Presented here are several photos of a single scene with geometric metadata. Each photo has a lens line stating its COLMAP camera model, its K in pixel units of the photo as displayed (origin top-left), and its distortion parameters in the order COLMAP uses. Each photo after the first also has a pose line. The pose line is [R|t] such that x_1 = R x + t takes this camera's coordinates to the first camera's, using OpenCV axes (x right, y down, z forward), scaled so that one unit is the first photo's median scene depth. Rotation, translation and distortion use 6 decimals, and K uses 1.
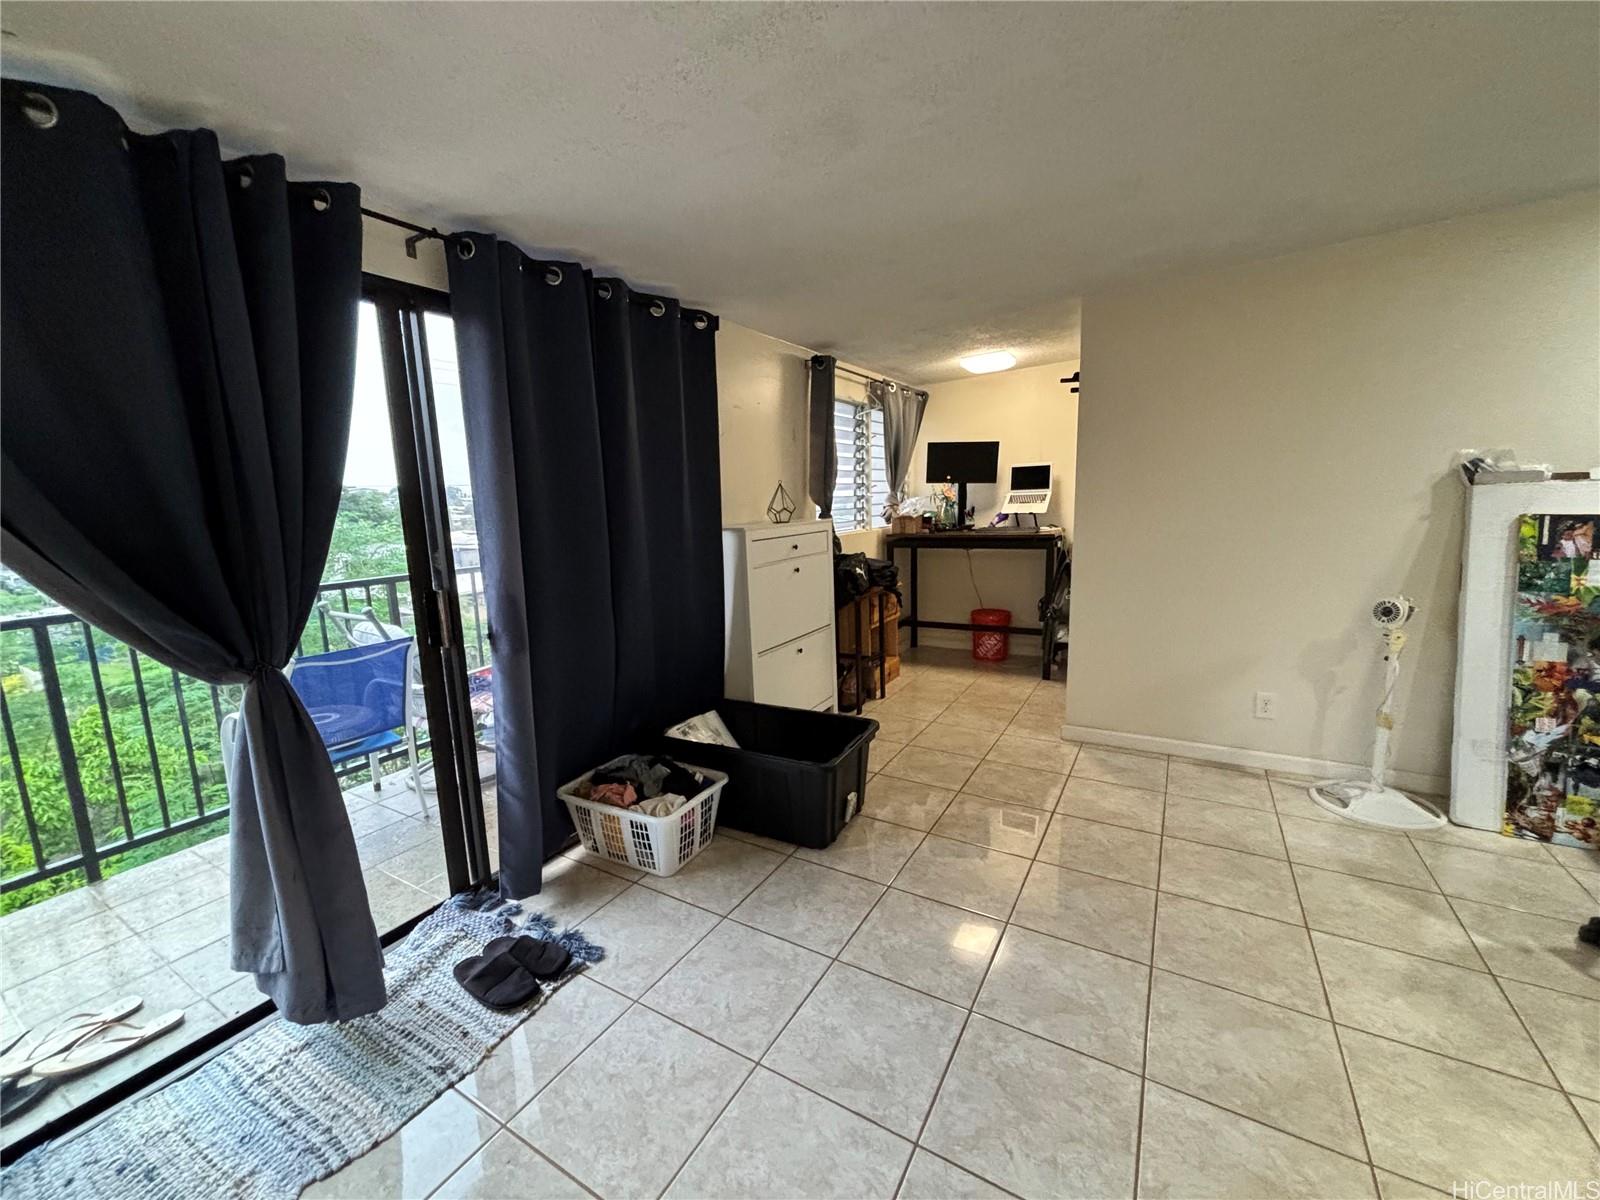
lens RADIAL K [[642.7, 0, 794.1], [0, 642.7, 602.5], [0, 0, 1]] dist [-0.001094, 0.000644]
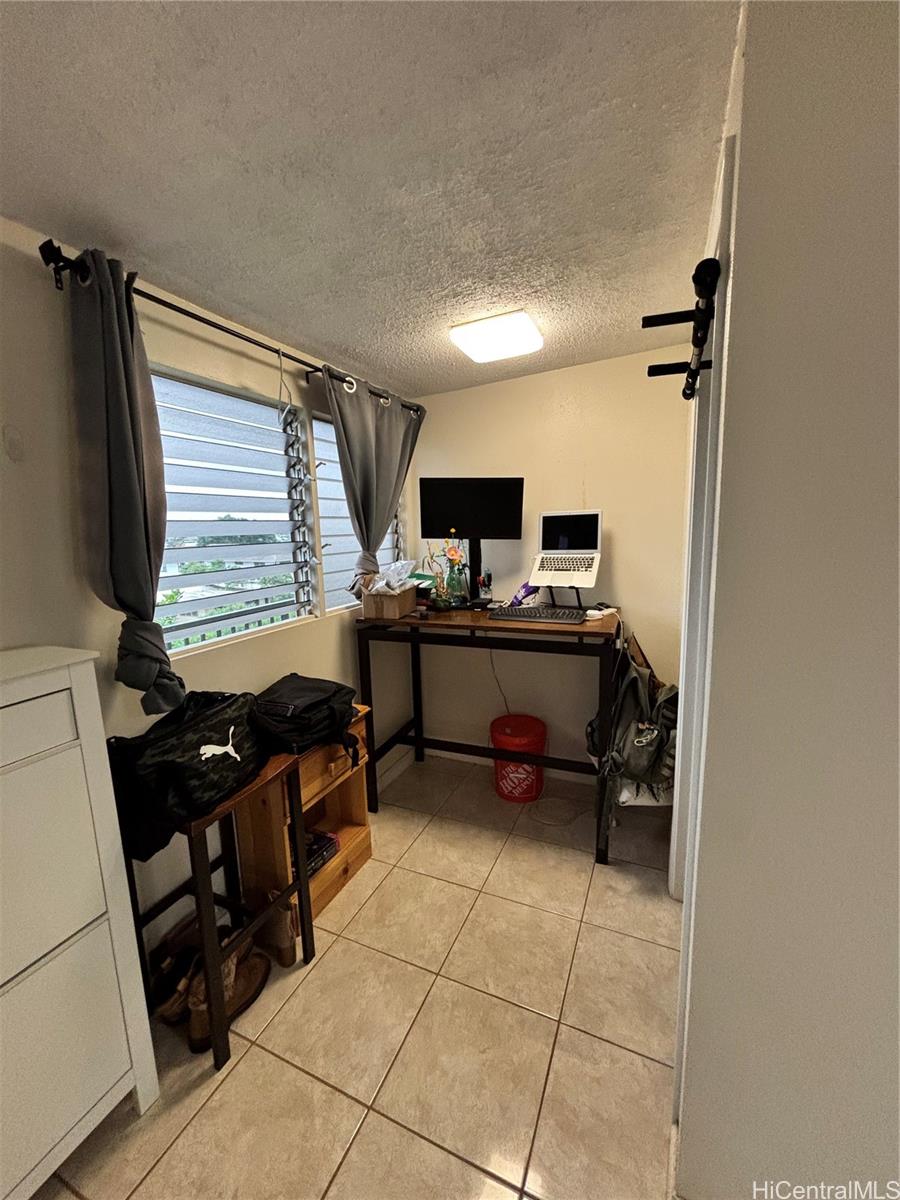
lens RADIAL K [[482.0, 0, 454.8], [0, 482.0, 599.2], [0, 0, 1]] dist [-0.001094, 0.000644]
pose [[0.991521, -0.014677, 0.129116, 0.181040], [0.017325, 0.999662, -0.019409, -0.115328], [-0.128788, 0.021481, 0.991440, 0.512314]]
